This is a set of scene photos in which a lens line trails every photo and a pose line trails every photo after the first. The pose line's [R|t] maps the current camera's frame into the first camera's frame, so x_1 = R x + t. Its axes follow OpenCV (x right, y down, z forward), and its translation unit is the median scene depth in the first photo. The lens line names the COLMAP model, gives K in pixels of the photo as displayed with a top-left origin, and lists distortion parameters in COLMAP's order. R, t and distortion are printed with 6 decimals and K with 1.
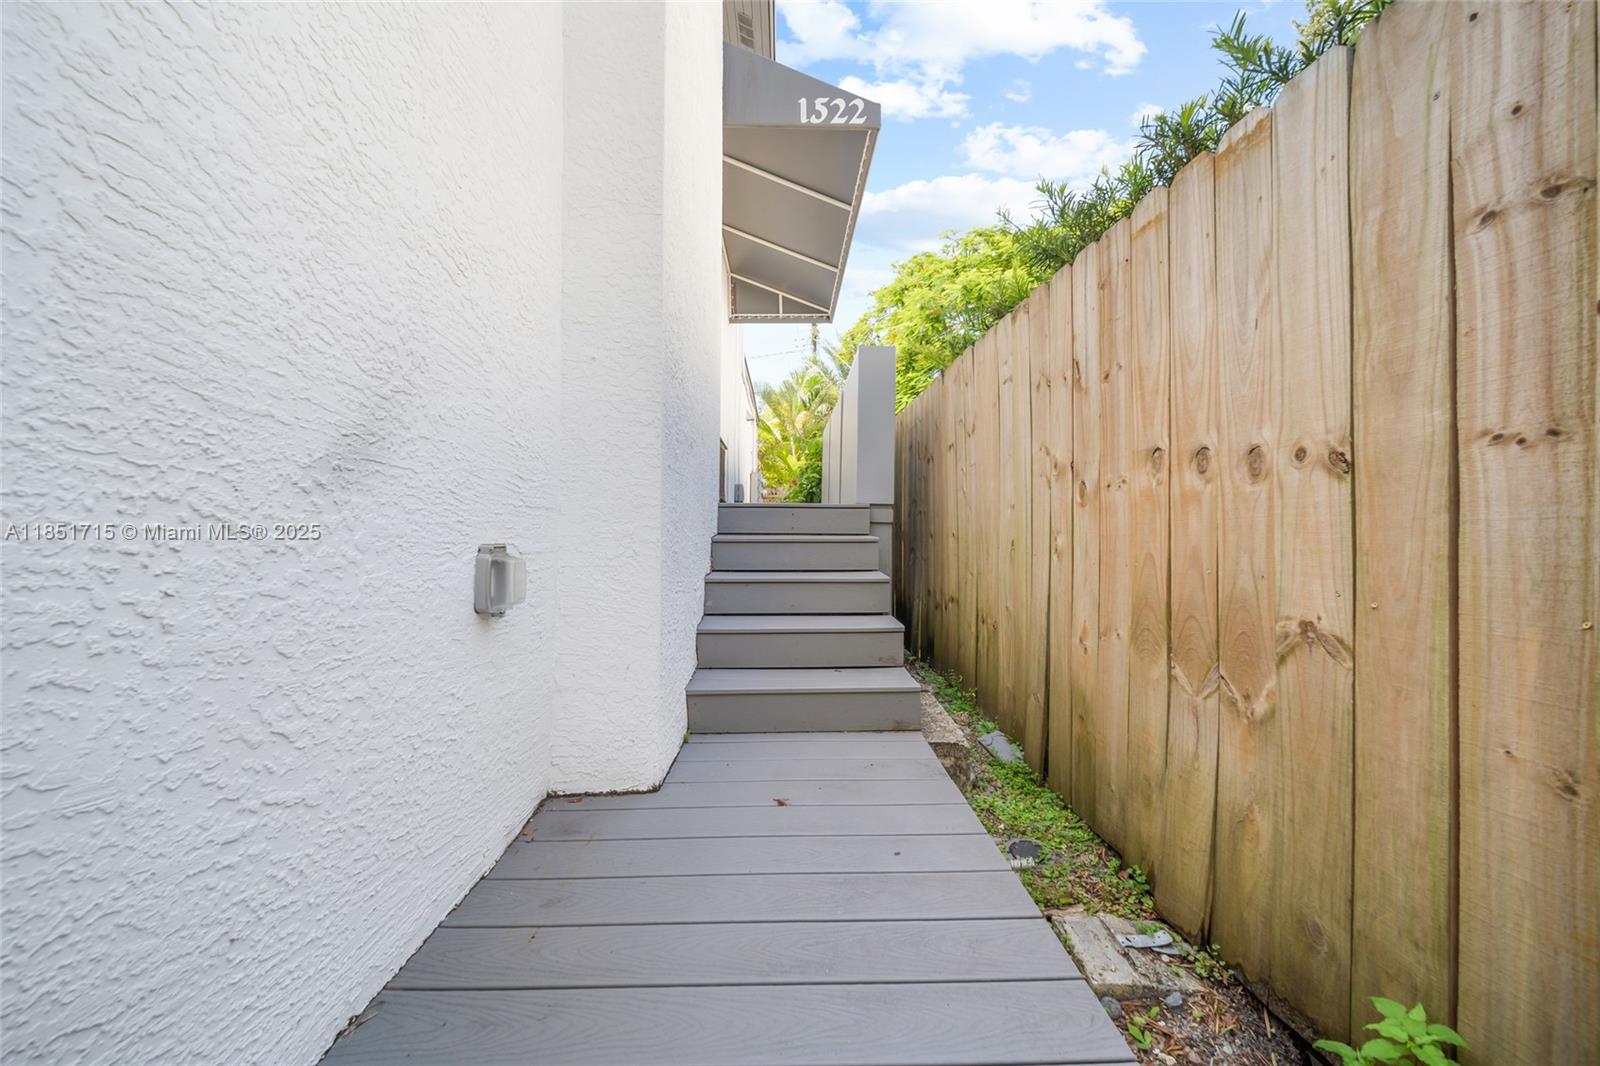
lens RADIAL K [[560.5, 0, 800.0], [0, 560.5, 533.0], [0, 0, 1]] dist [-0.003613, -0.000315]
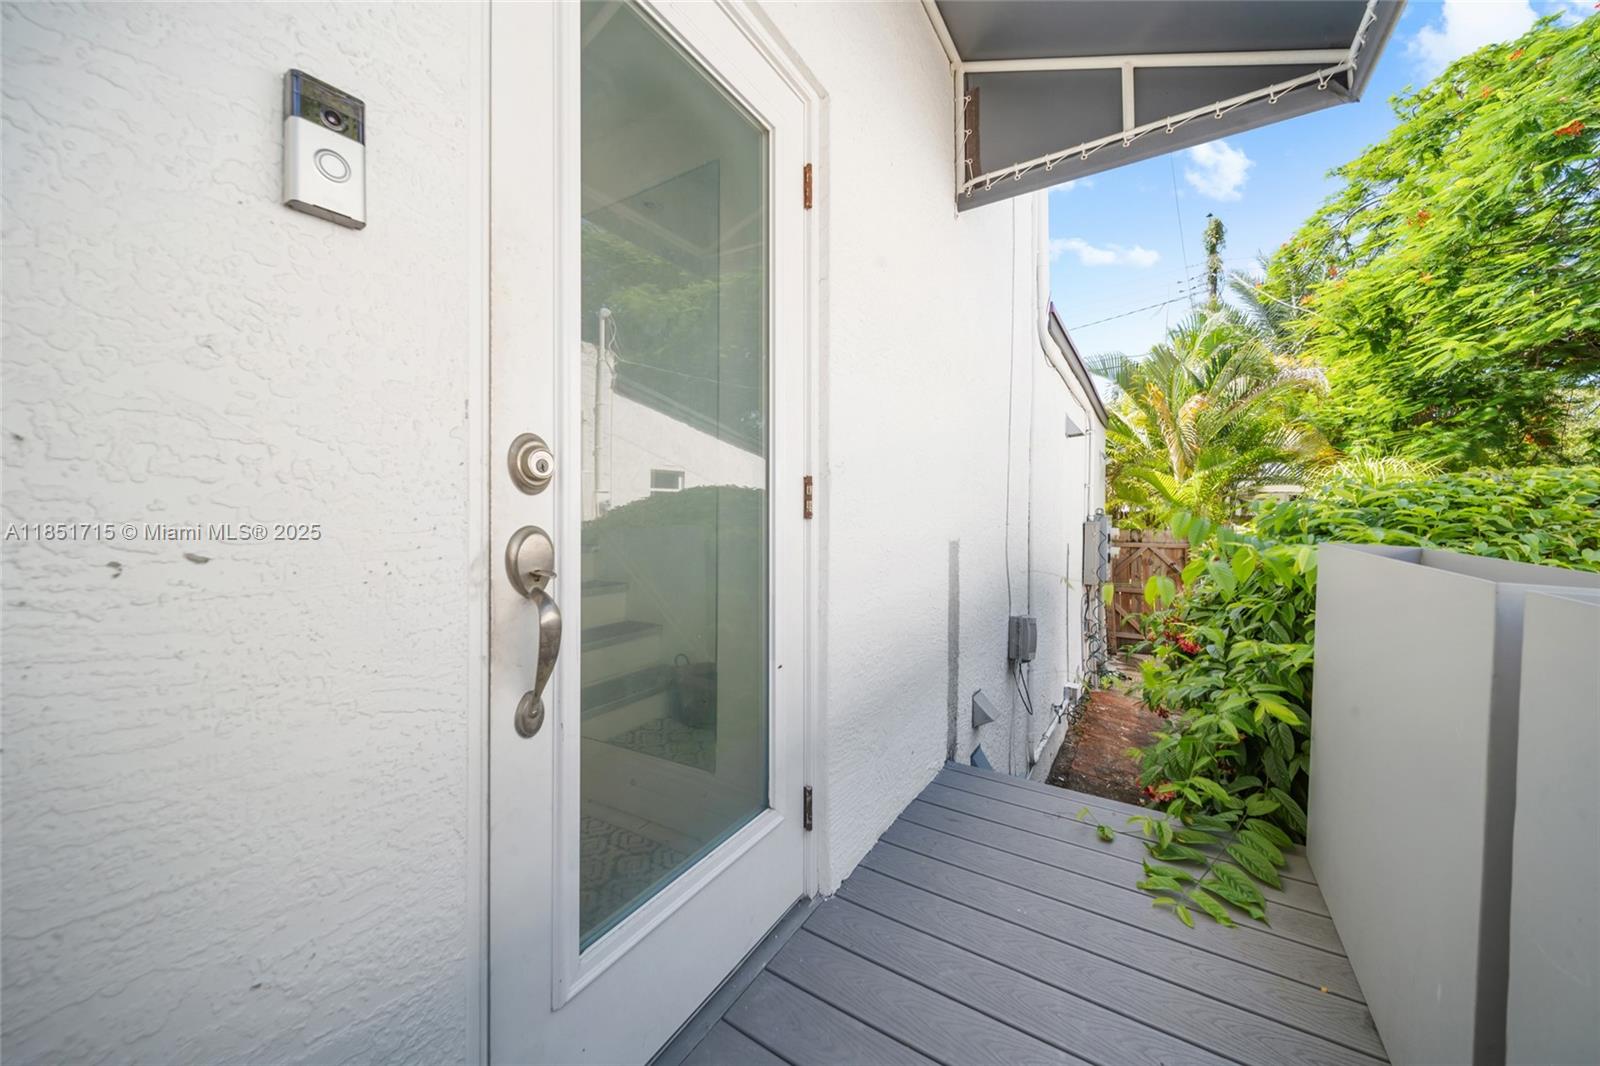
lens RADIAL K [[572.7, 0, 800.4], [0, 572.7, 521.2], [0, 0, 1]] dist [-0.000648, -0.000396]
pose [[0.831740, 0.007492, -0.555115, -0.003956], [-0.011614, 0.999925, -0.003906, -0.079451], [0.555044, 0.009696, 0.831764, 0.288588]]
